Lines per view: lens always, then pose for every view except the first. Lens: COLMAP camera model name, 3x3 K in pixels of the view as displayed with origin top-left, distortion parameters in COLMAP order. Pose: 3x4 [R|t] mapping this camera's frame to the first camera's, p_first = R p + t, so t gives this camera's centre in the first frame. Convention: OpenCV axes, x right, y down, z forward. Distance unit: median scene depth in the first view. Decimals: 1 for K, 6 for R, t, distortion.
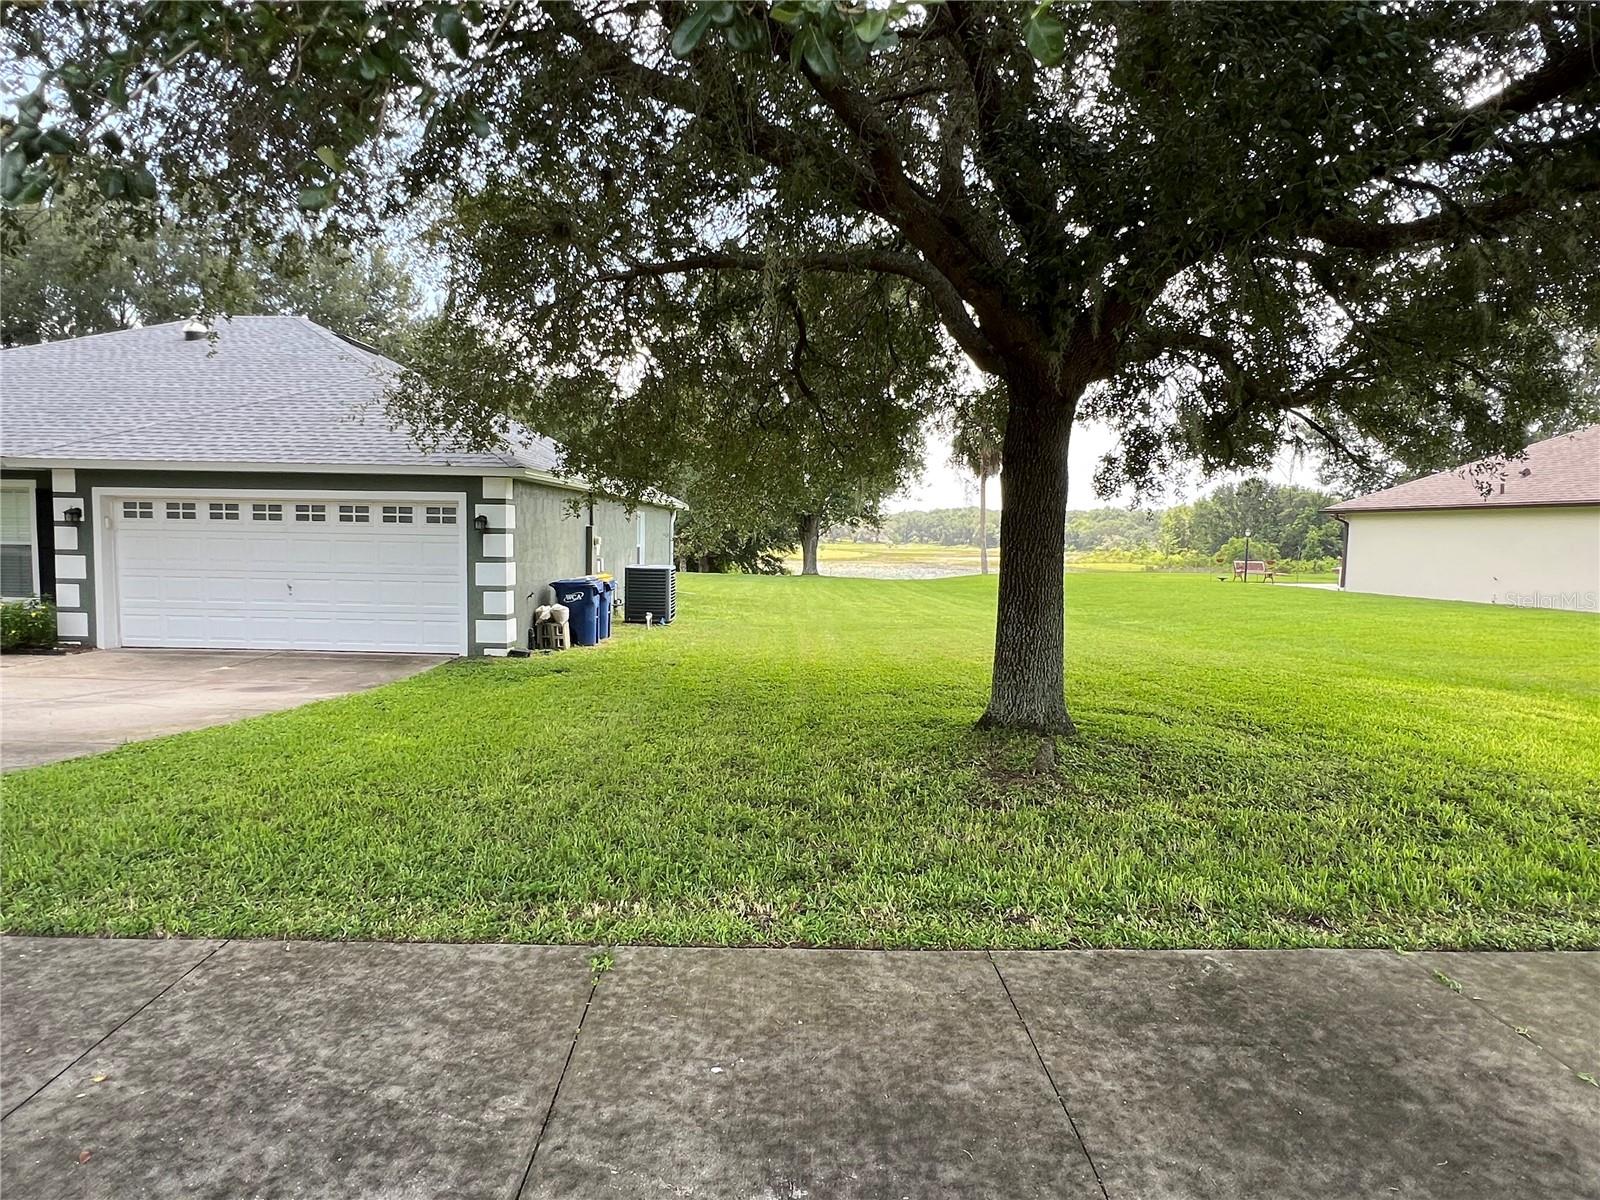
lens RADIAL K [[952.6, 0, 796.3], [0, 952.6, 606.7], [0, 0, 1]] dist [-0.000549, -0.001030]
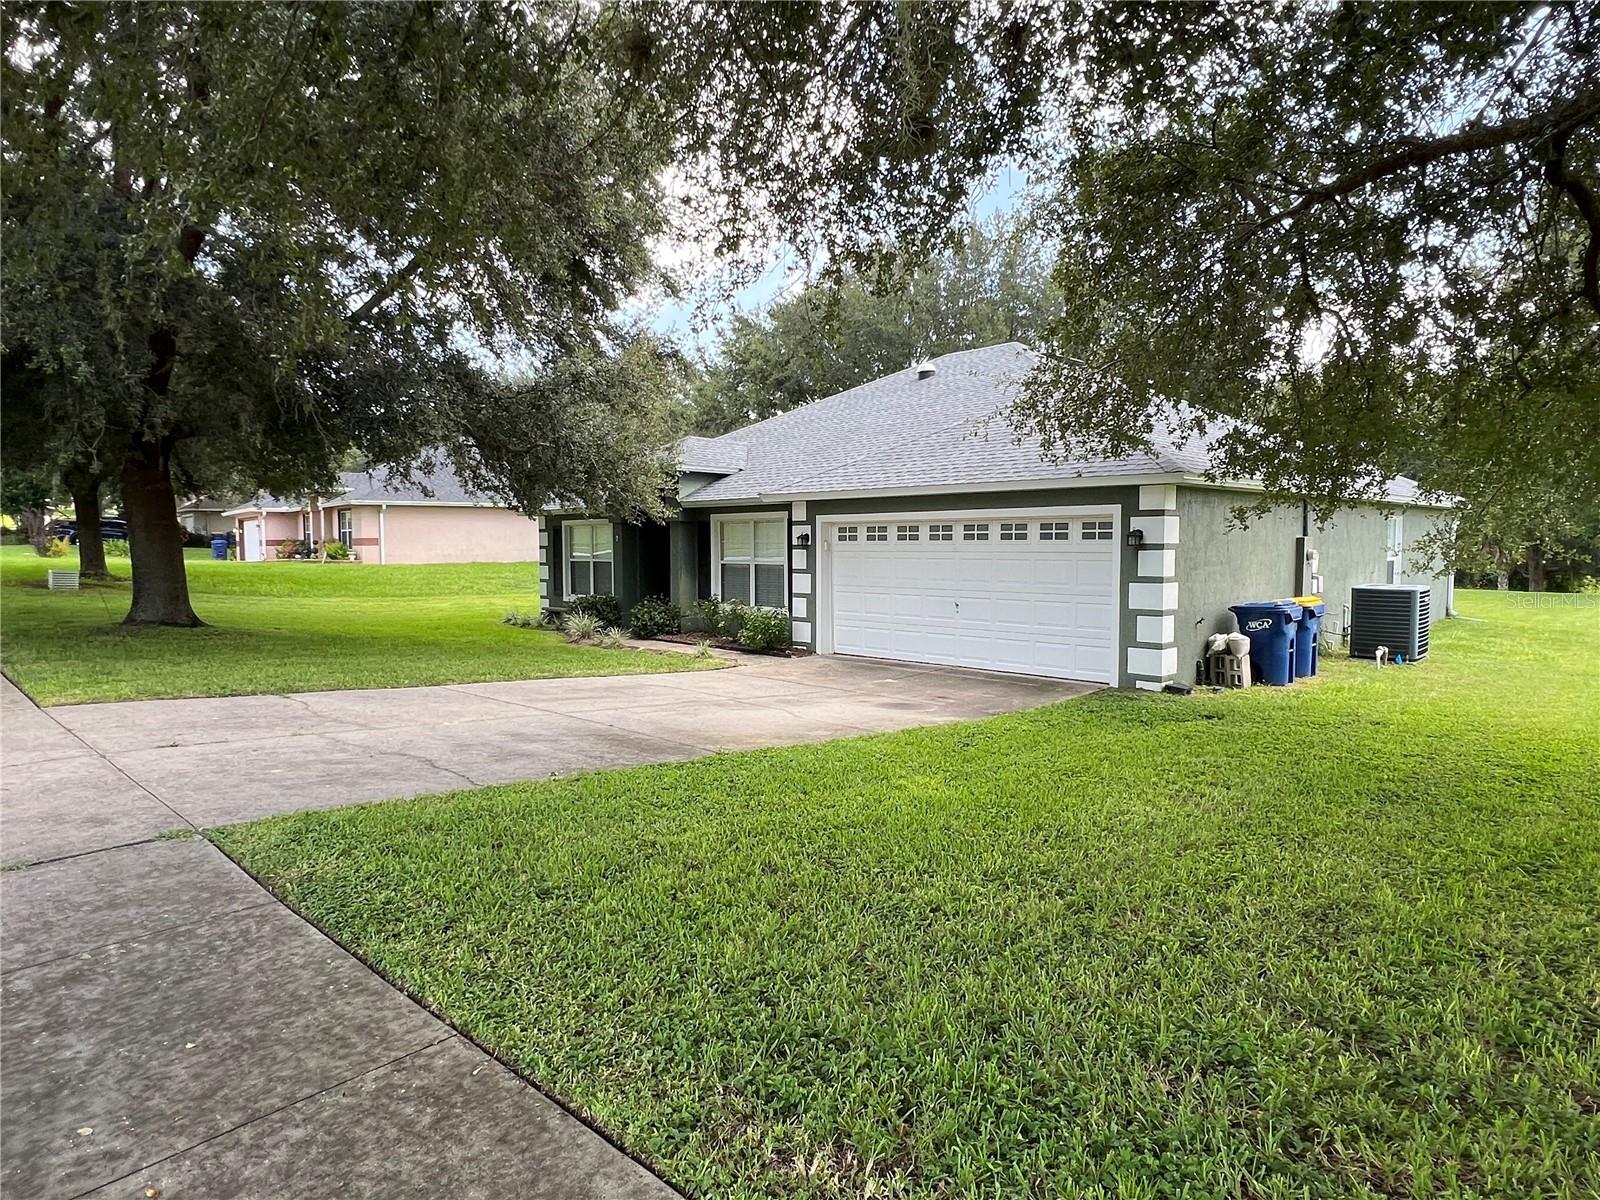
lens RADIAL K [[952.6, 0, 796.2], [0, 952.6, 601.2], [0, 0, 1]] dist [-0.000549, -0.001030]
pose [[0.717055, 0.022113, -0.696666, 0.057966], [-0.035699, 0.999350, -0.005024, -0.013636], [0.696102, 0.028472, 0.717378, 0.146705]]
